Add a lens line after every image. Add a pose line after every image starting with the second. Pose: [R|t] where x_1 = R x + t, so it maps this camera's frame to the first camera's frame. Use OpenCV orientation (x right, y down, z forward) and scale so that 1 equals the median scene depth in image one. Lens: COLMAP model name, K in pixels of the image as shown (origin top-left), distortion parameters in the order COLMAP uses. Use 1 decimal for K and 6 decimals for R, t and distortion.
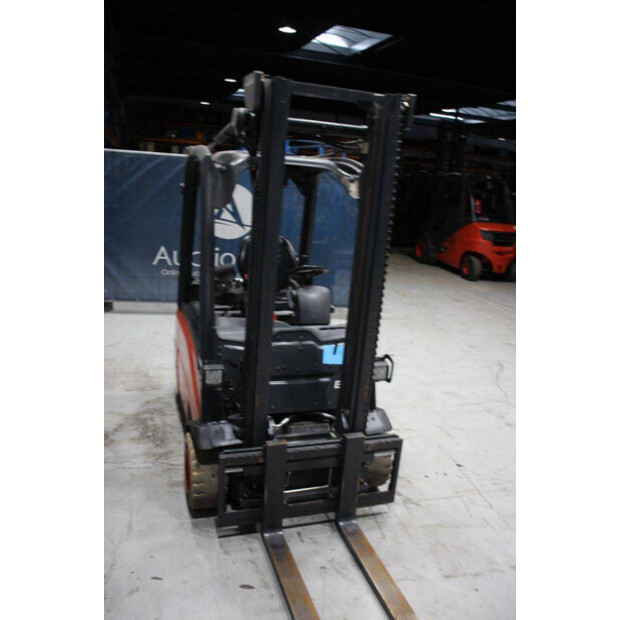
lens RADIAL K [[530.3, 0, 310.0], [0, 530.3, 310.0], [0, 0, 1]] dist [-0.167400, 0.166627]
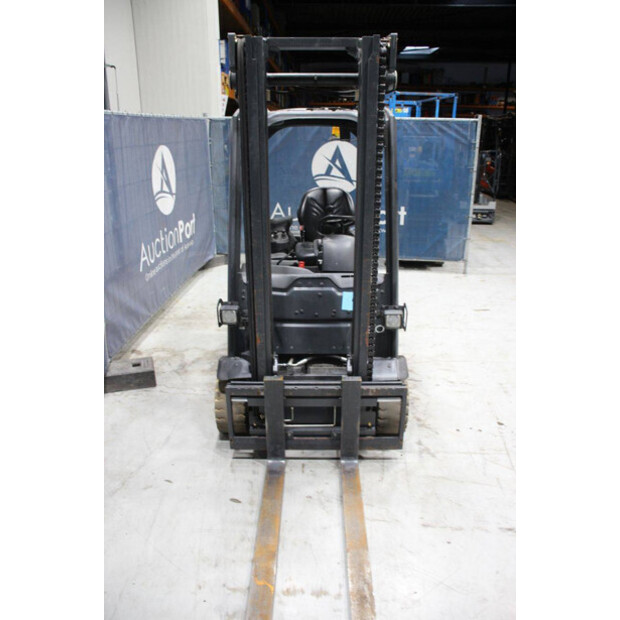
lens RADIAL K [[508.7, 0, 310.0], [0, 508.7, 310.0], [0, 0, 1]] dist [-0.175584, 0.154538]
pose [[0.941159, 0.039921, -0.335599, 0.316473], [-0.010887, 0.996065, 0.087957, 0.015610], [0.337790, -0.079128, 0.937890, 0.043940]]
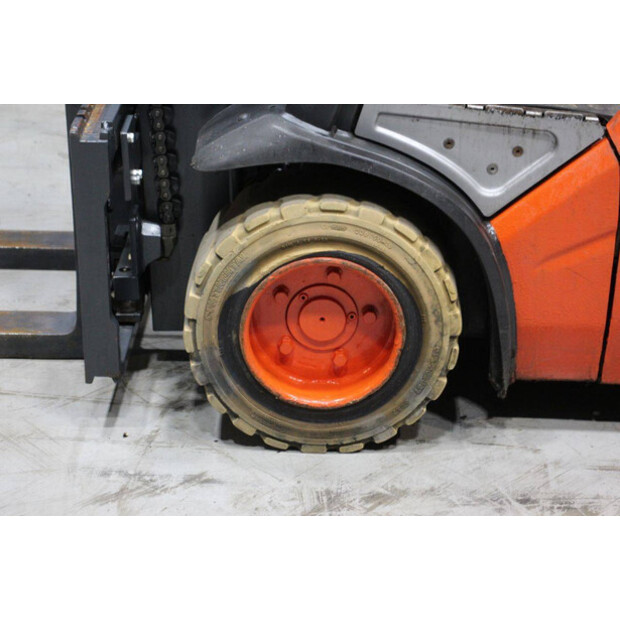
lens RADIAL K [[1459.3, 0, 310.0], [0, 1459.3, 310.0], [0, 0, 1]] dist [0.466989, -0.082565]
pose [[-0.317657, 0.304516, -0.897978, 0.839729], [-0.274518, 0.876936, 0.394490, -0.007332], [0.907598, 0.371824, -0.194969, 1.278167]]
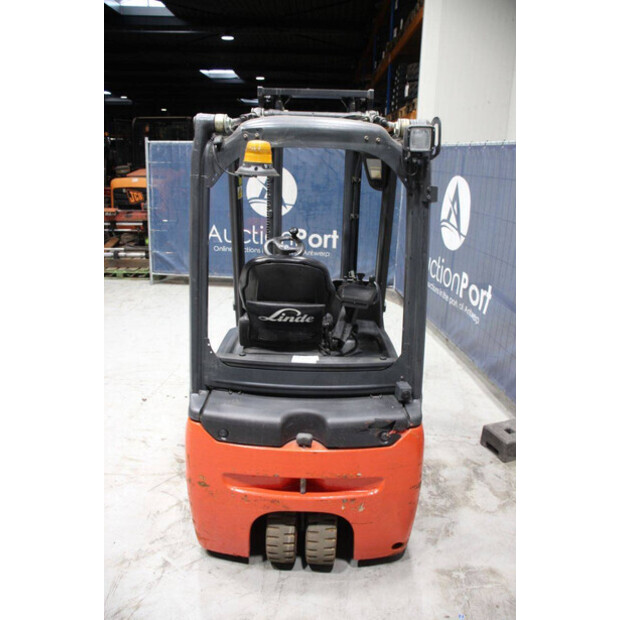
lens RADIAL K [[508.7, 0, 310.0], [0, 508.7, 310.0], [0, 0, 1]] dist [-0.175584, 0.154538]
pose [[-0.938009, -0.192992, 0.287912, -0.394773], [-0.011057, 0.846886, 0.531659, -0.544289], [-0.346435, 0.495517, -0.796521, 2.031291]]
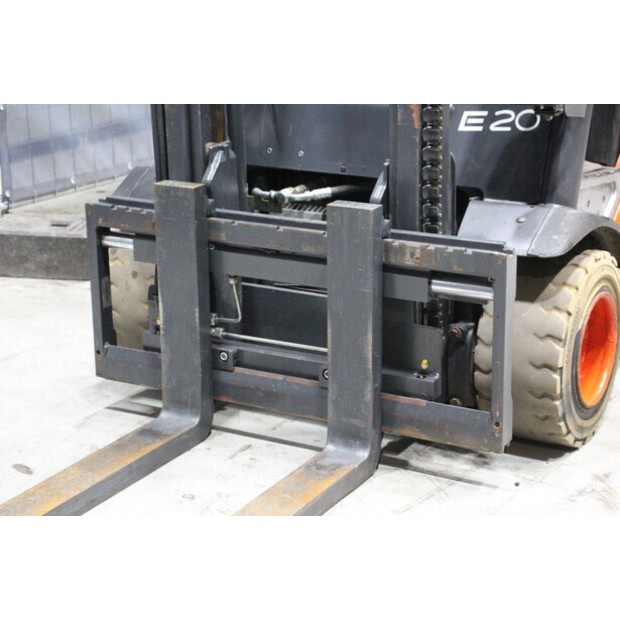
lens RADIAL K [[1459.3, 0, 310.0], [0, 1459.3, 310.0], [0, 0, 1]] dist [0.466989, -0.082565]
pose [[0.669938, 0.135733, -0.729903, 0.805061], [-0.128780, 0.989487, 0.065805, 0.232565], [0.731162, 0.049912, 0.680375, 0.233021]]
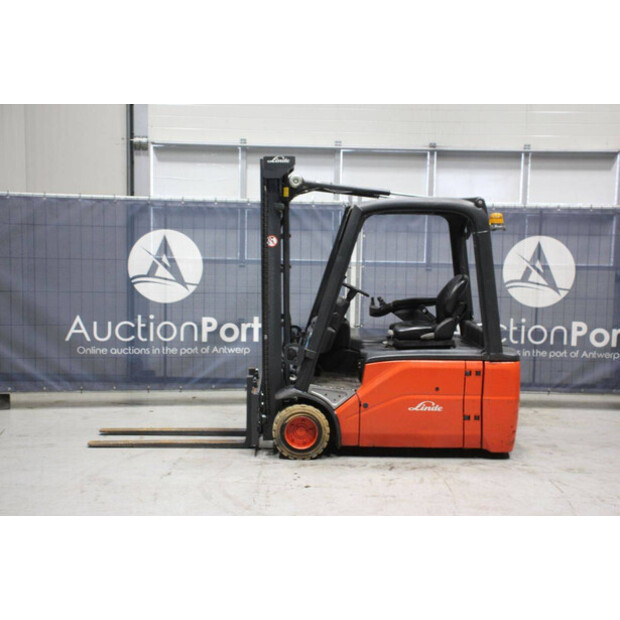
lens RADIAL K [[903.9, 0, 310.0], [0, 903.9, 310.0], [0, 0, 1]] dist [0.074385, 0.007377]
pose [[-0.286844, 0.004393, -0.957967, 2.381692], [-0.277879, 0.956614, 0.087593, -0.208306], [0.916790, 0.291324, -0.273179, 1.705974]]
